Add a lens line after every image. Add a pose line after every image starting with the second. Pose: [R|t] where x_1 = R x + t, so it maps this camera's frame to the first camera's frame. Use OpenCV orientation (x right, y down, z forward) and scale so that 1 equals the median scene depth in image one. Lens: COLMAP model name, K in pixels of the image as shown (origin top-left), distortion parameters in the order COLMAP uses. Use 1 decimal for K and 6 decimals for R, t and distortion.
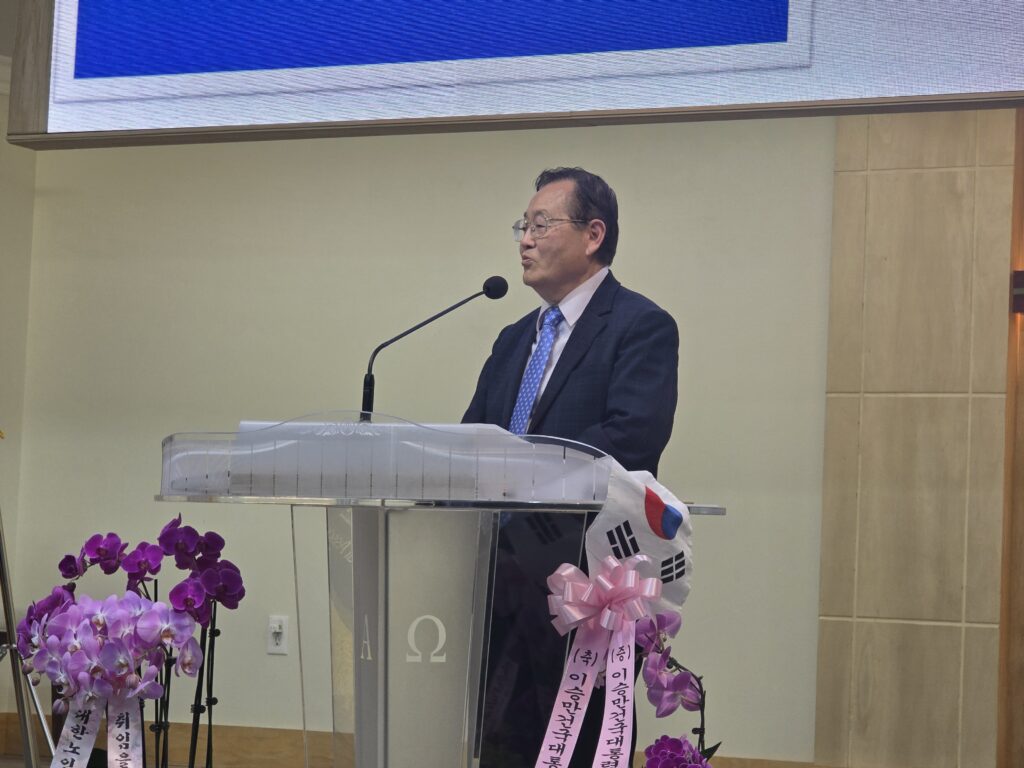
lens RADIAL K [[3506.1, 0, 512.0], [0, 3506.1, 384.0], [0, 0, 1]] dist [0.059412, 2.970359]
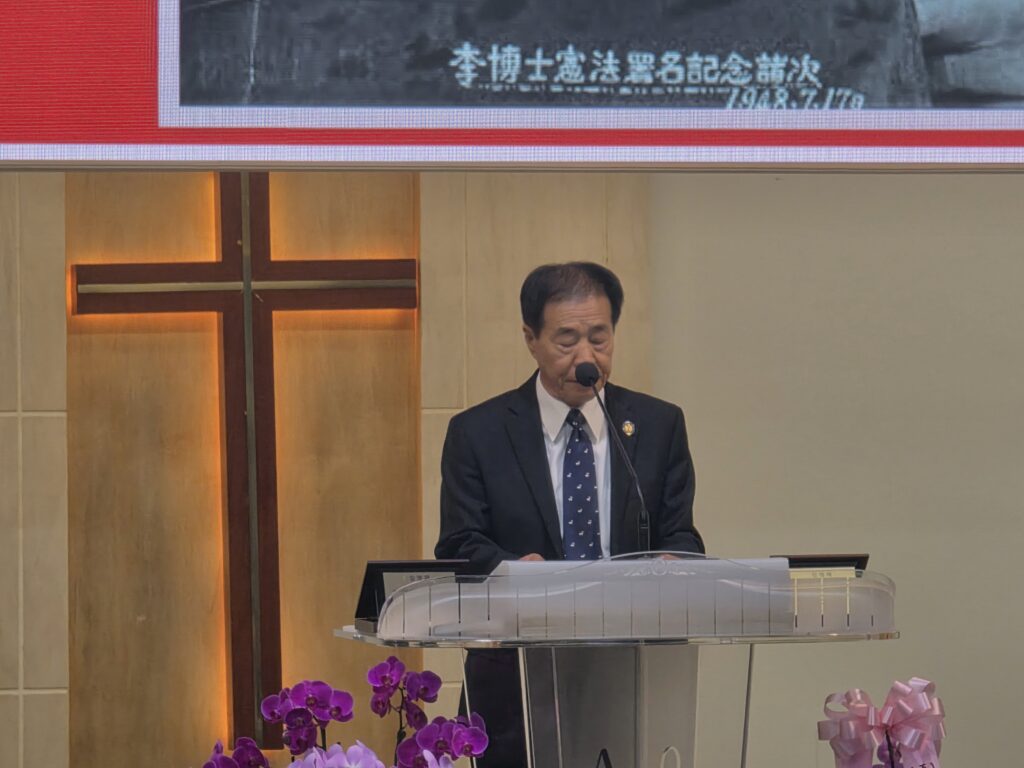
lens RADIAL K [[7094.6, 0, 512.0], [0, 7094.6, 384.0], [0, 0, 1]] dist [-0.348889, 4.622128]
pose [[0.728519, -0.033841, 0.684189, -0.926909], [-0.004531, 0.998519, 0.054213, -0.094956], [-0.685010, -0.042595, 0.727287, -0.286928]]
